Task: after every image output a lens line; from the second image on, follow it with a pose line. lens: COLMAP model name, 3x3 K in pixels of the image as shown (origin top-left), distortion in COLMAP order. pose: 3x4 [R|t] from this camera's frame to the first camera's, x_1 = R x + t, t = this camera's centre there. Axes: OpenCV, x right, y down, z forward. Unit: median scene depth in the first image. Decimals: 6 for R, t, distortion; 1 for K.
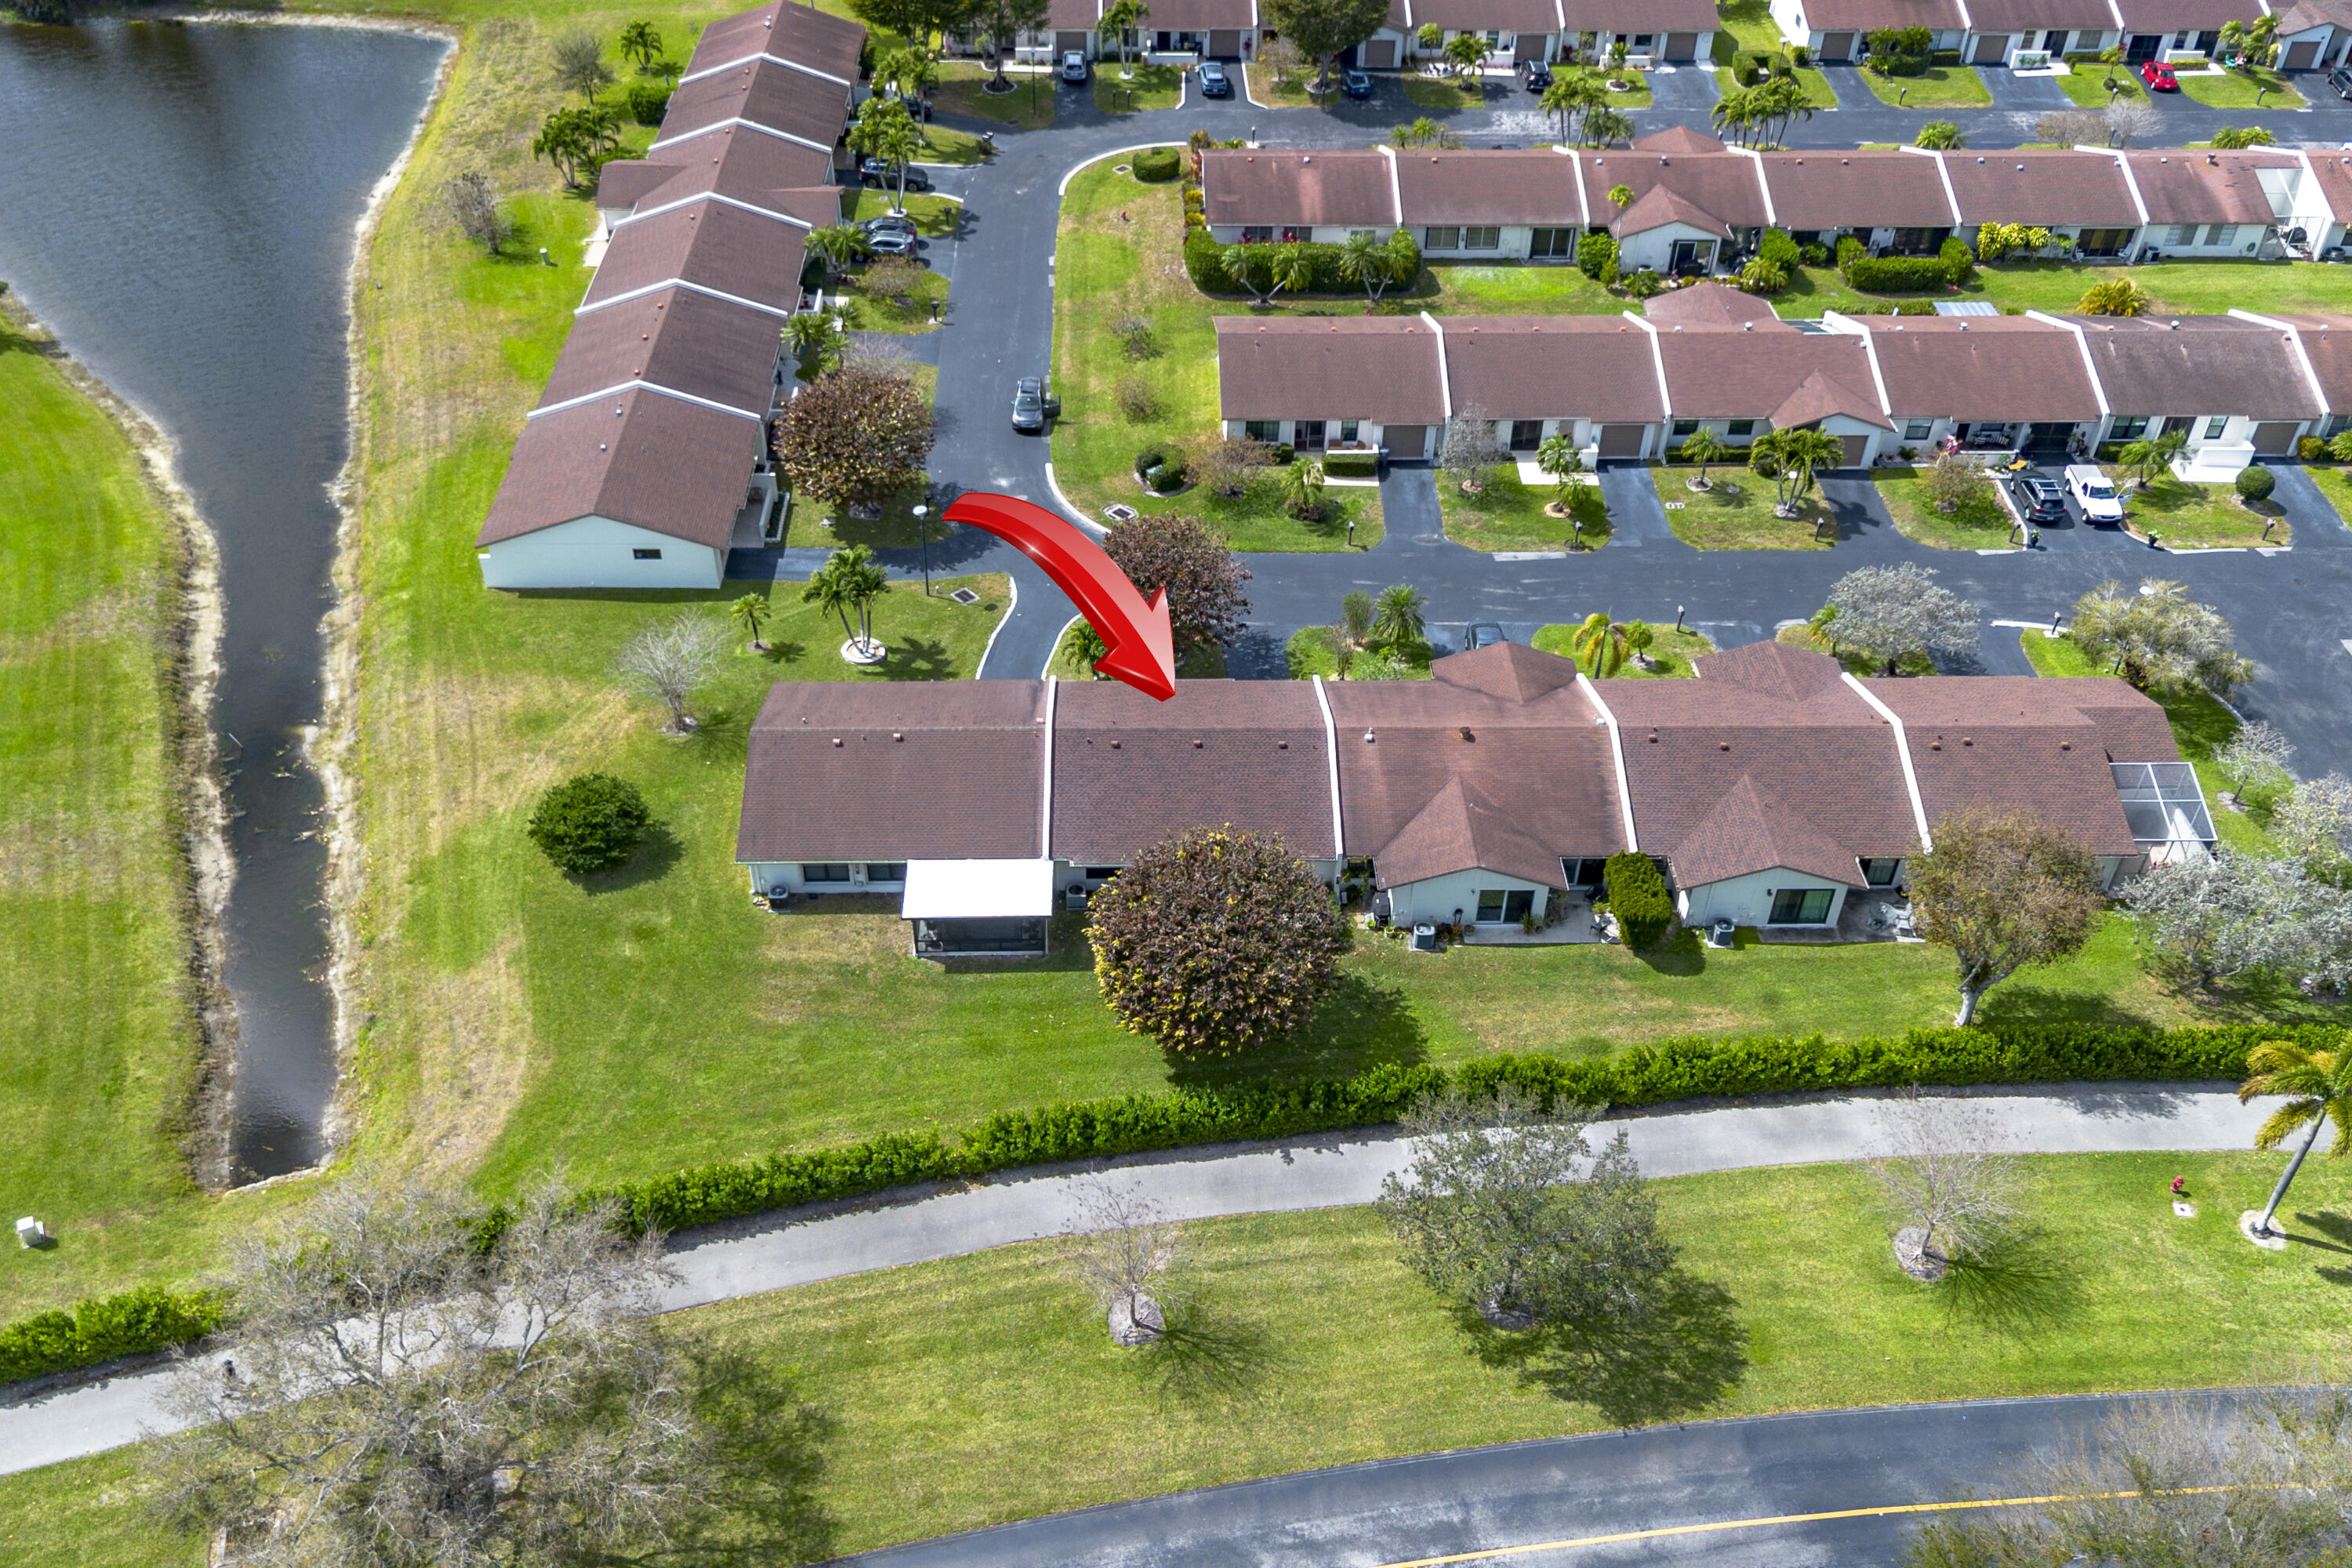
lens RADIAL K [[1976.2, 0, 1190.5], [0, 1976.2, 779.5], [0, 0, 1]] dist [0.035500, -0.027364]
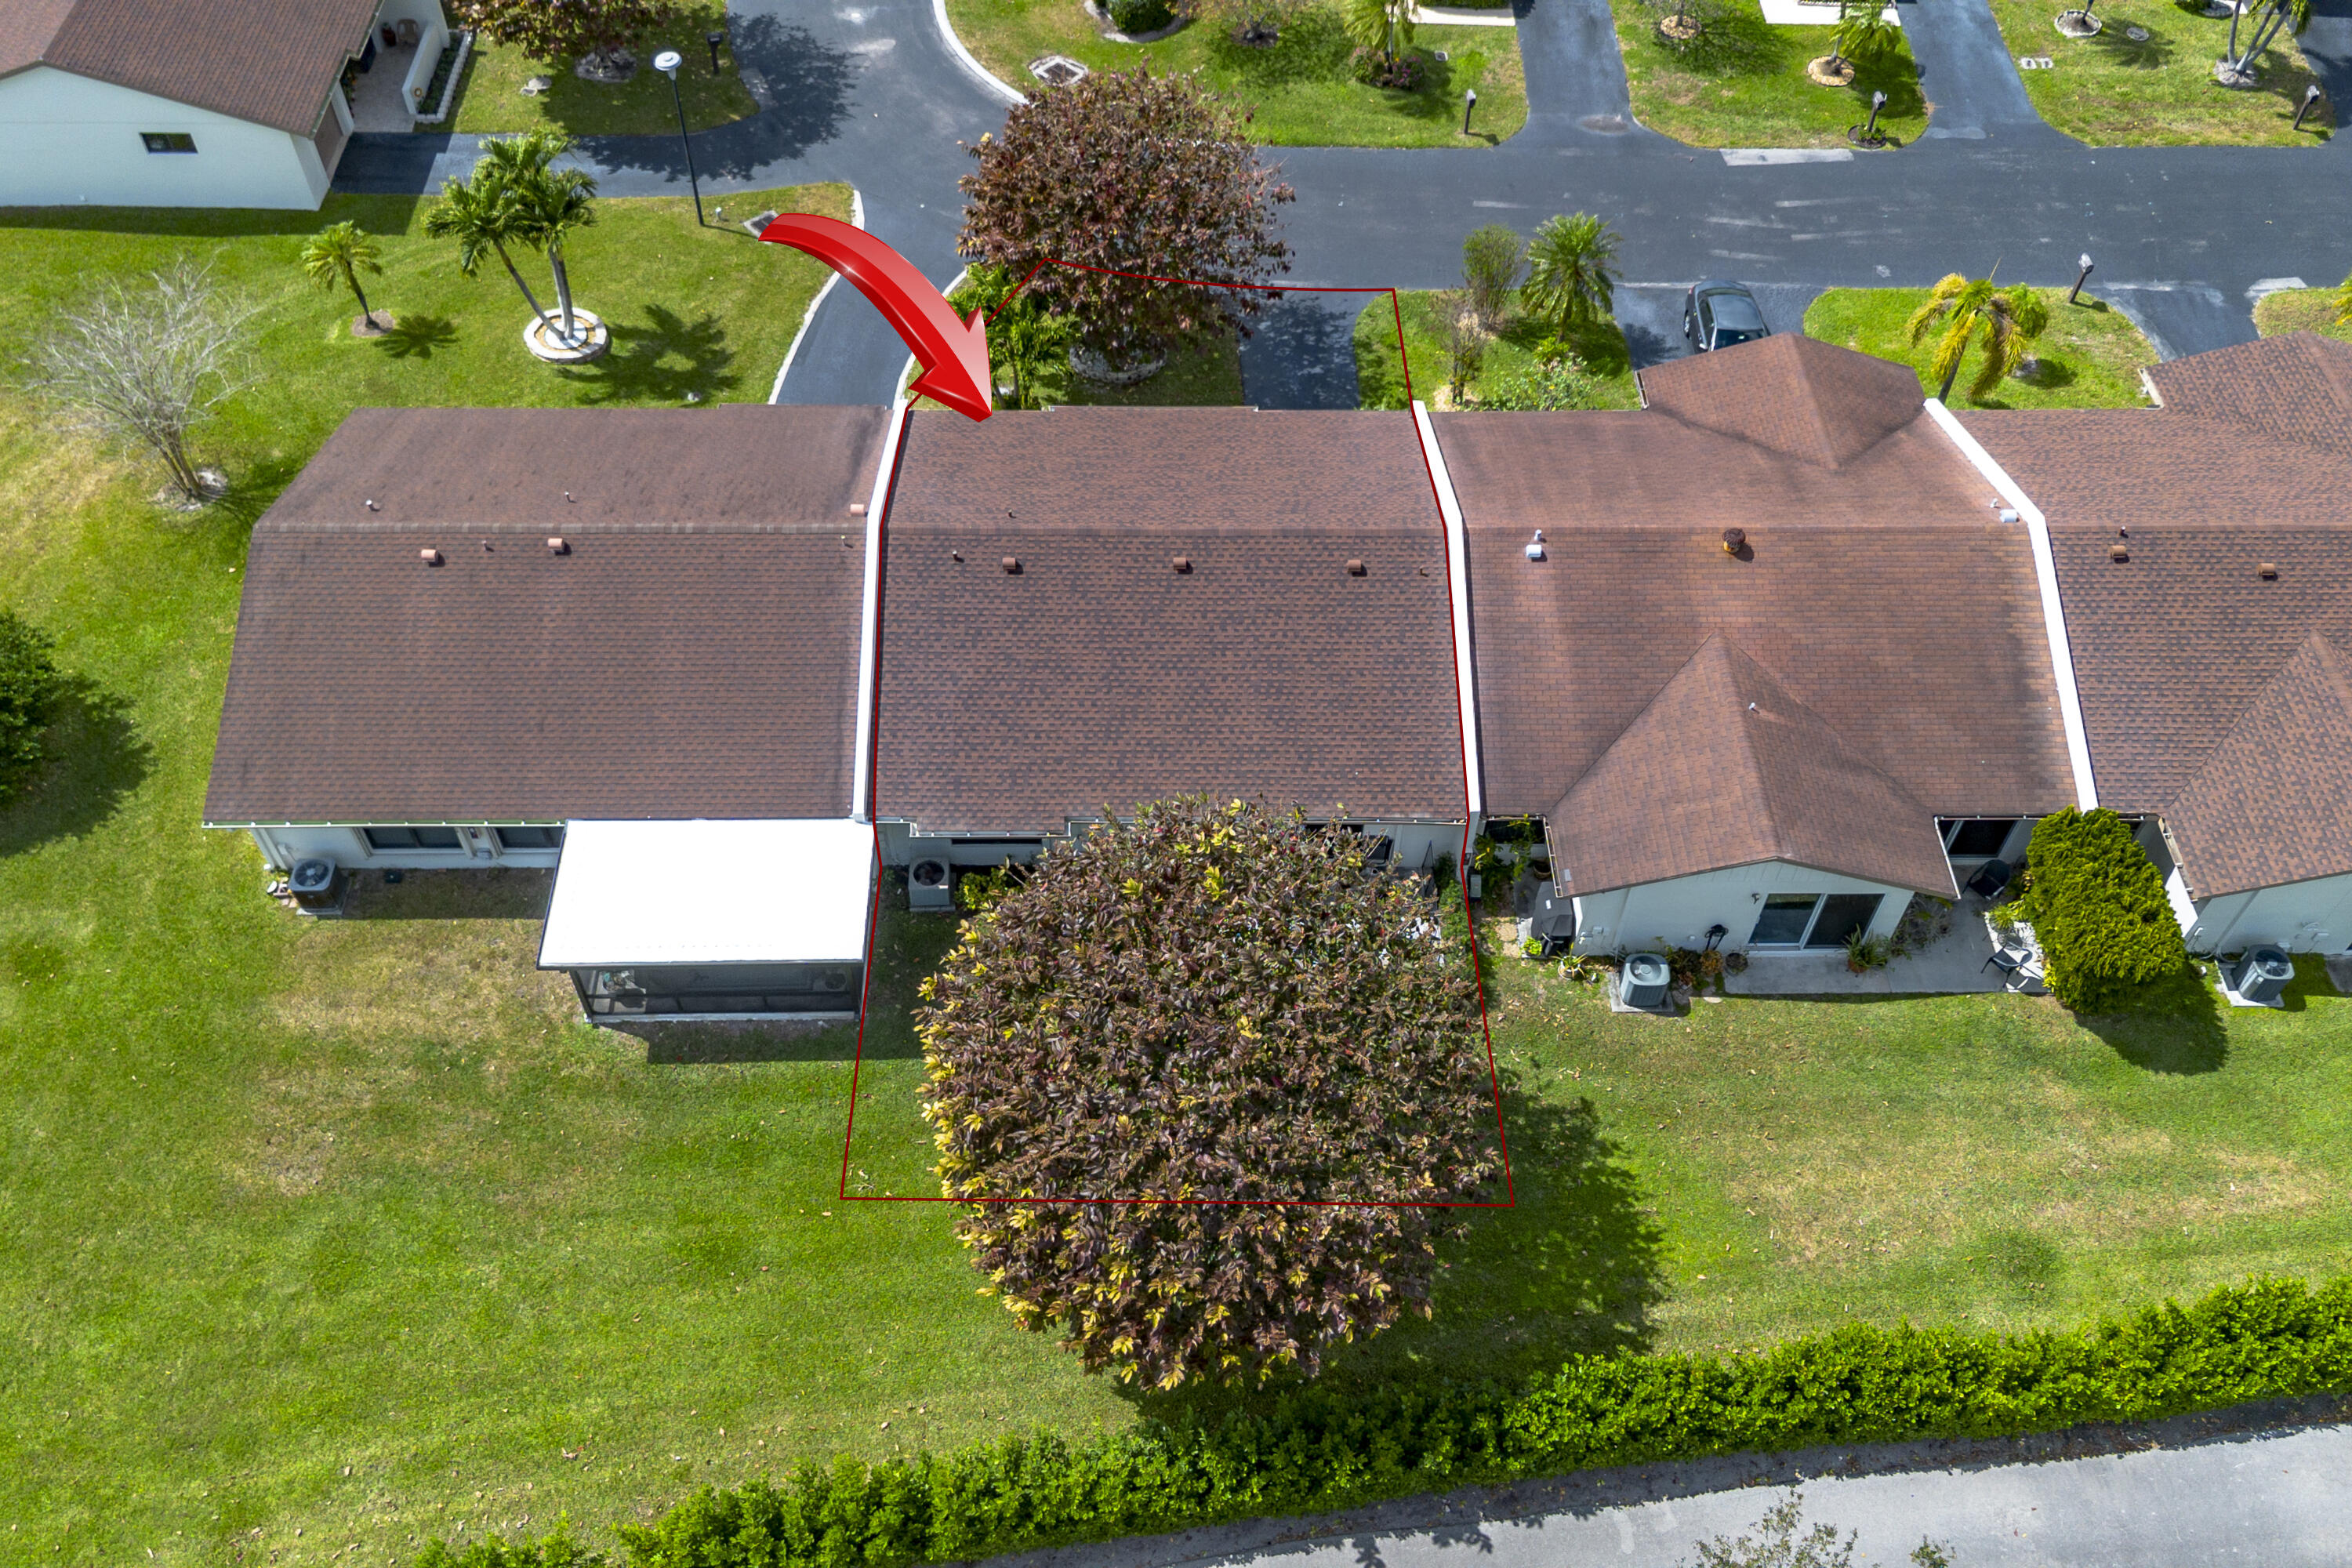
lens RADIAL K [[1976.2, 0, 1188.9], [0, 1976.2, 784.5], [0, 0, 1]] dist [0.035500, -0.027364]
pose [[0.999950, 0.007894, -0.006070, 0.008698], [-0.006540, 0.980281, 0.197498, -0.059816], [0.007509, -0.197448, 0.980285, 0.507167]]
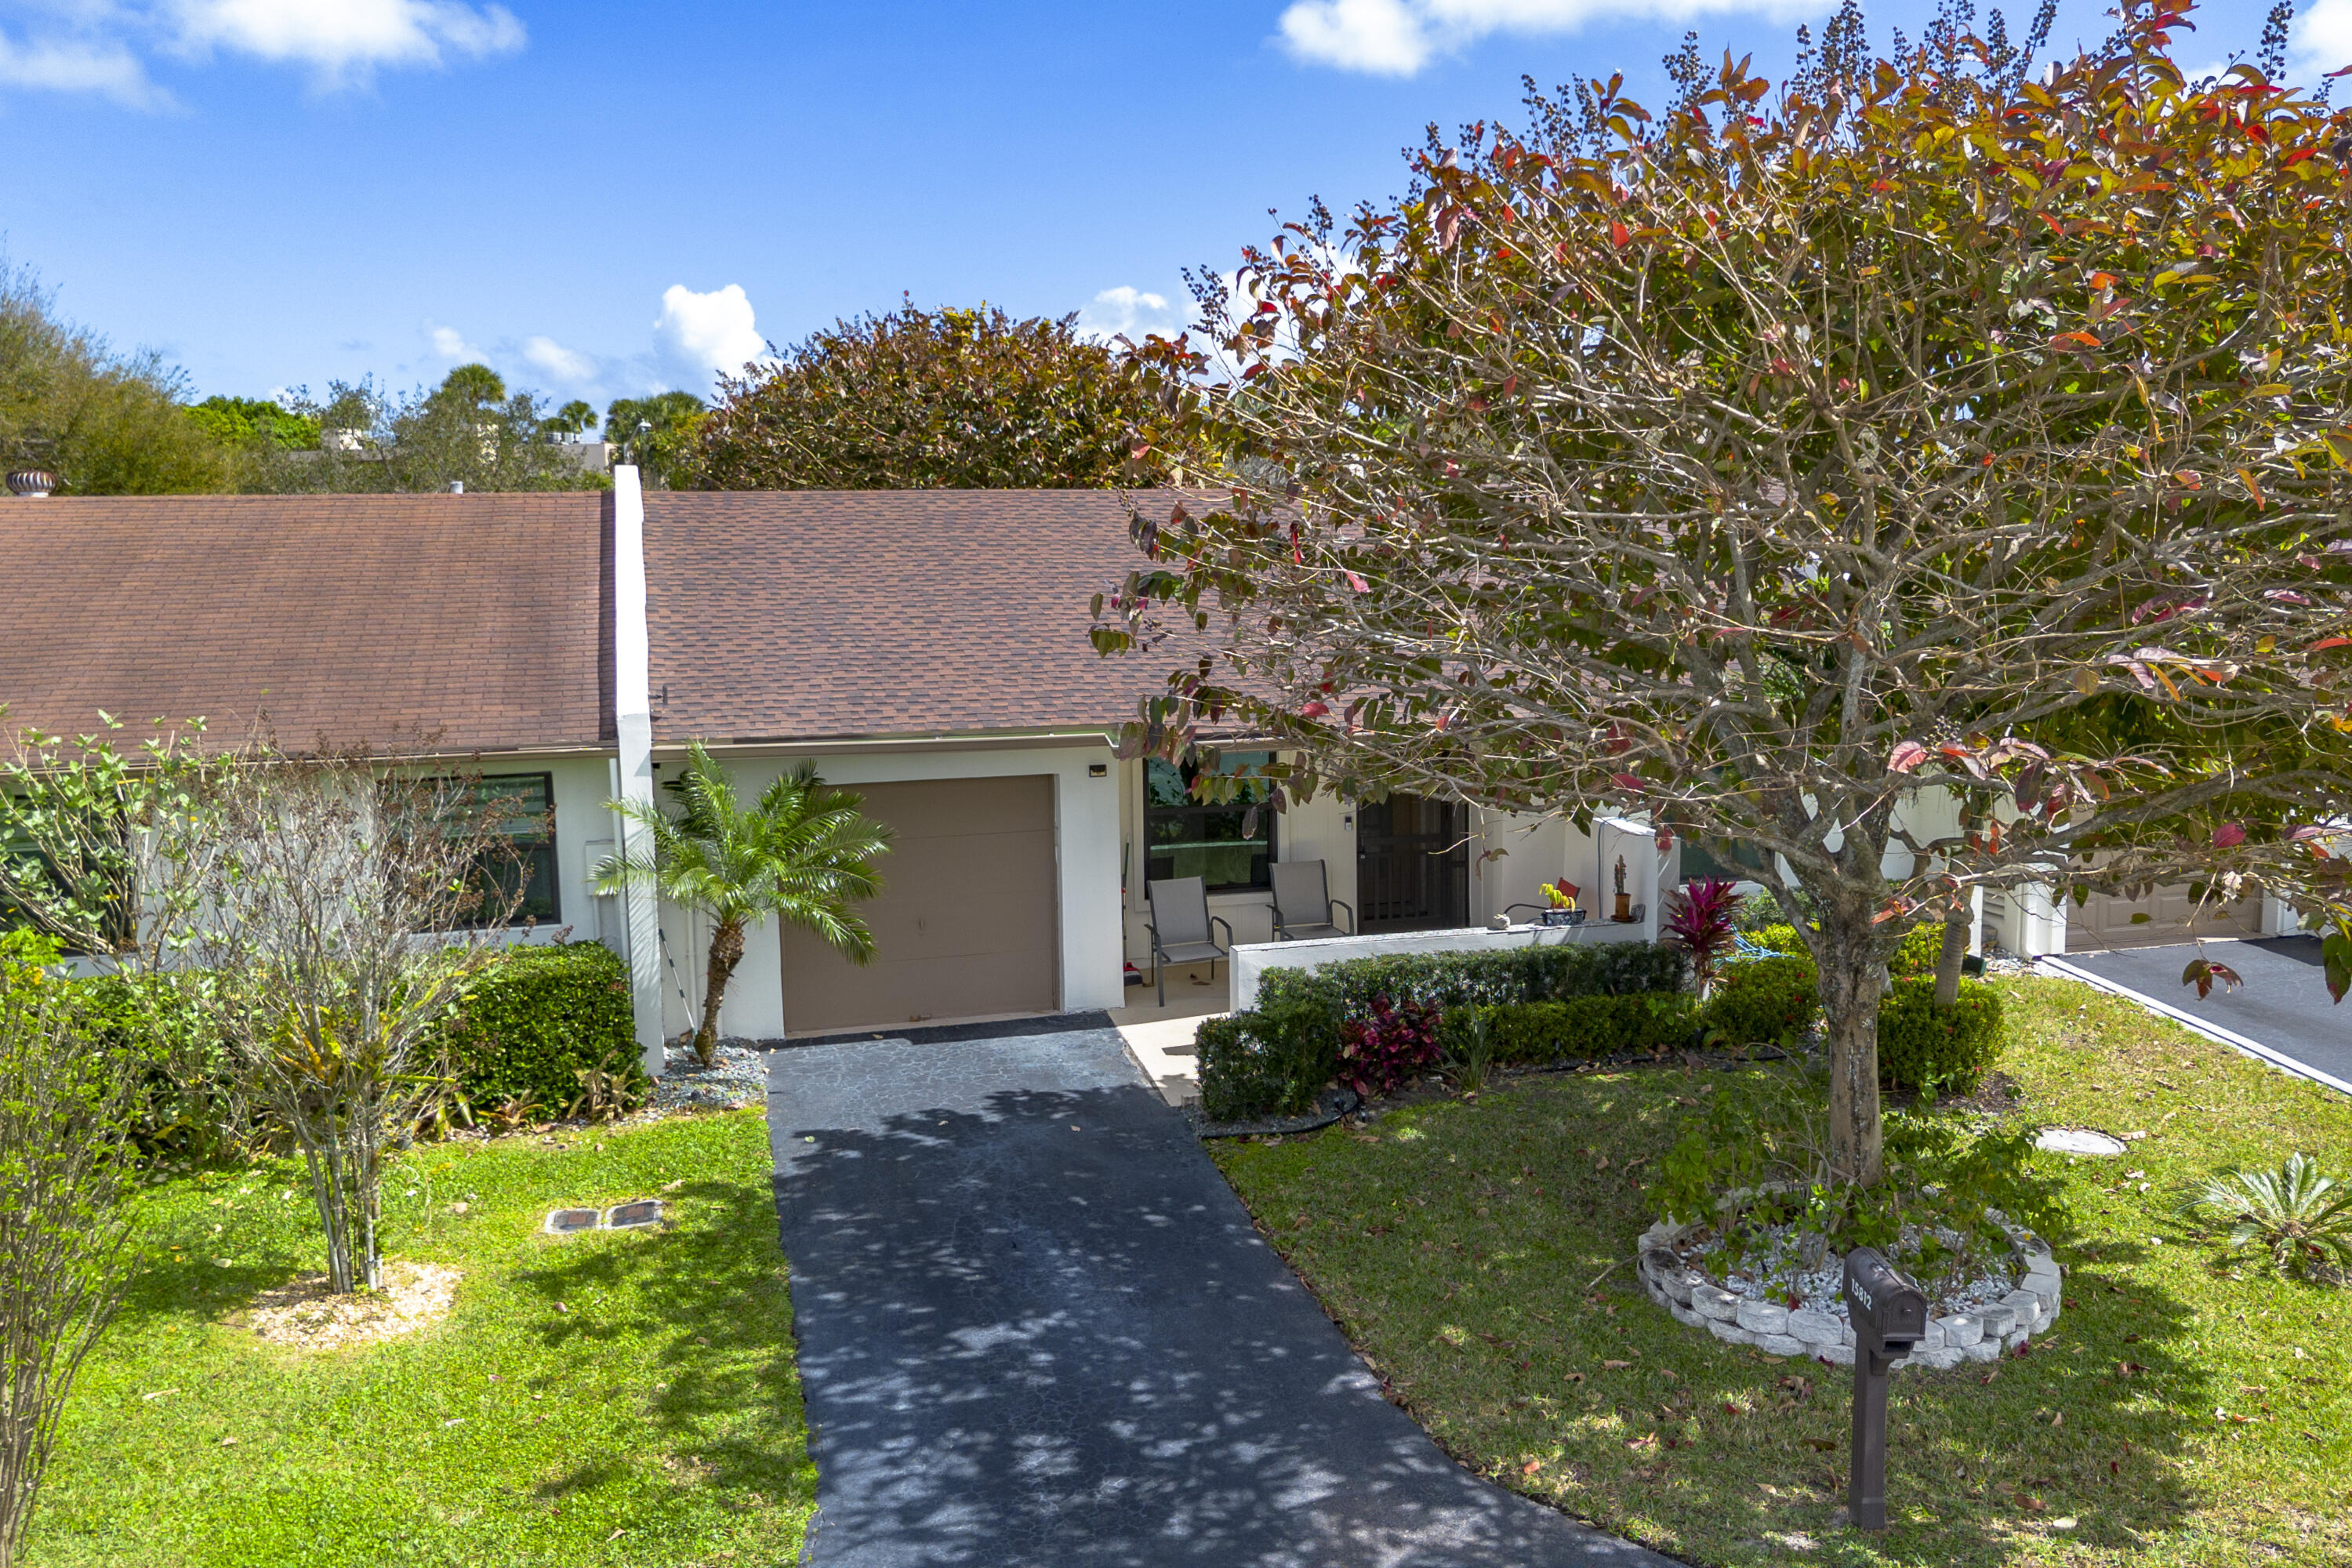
lens RADIAL K [[1976.2, 0, 1161.5], [0, 1976.2, 786.5], [0, 0, 1]] dist [0.035500, -0.027364]
pose [[-0.976255, 0.036745, -0.213484, 0.058984], [-0.129117, 0.692609, 0.709663, -0.185878], [0.173938, 0.720376, -0.671419, 1.198325]]
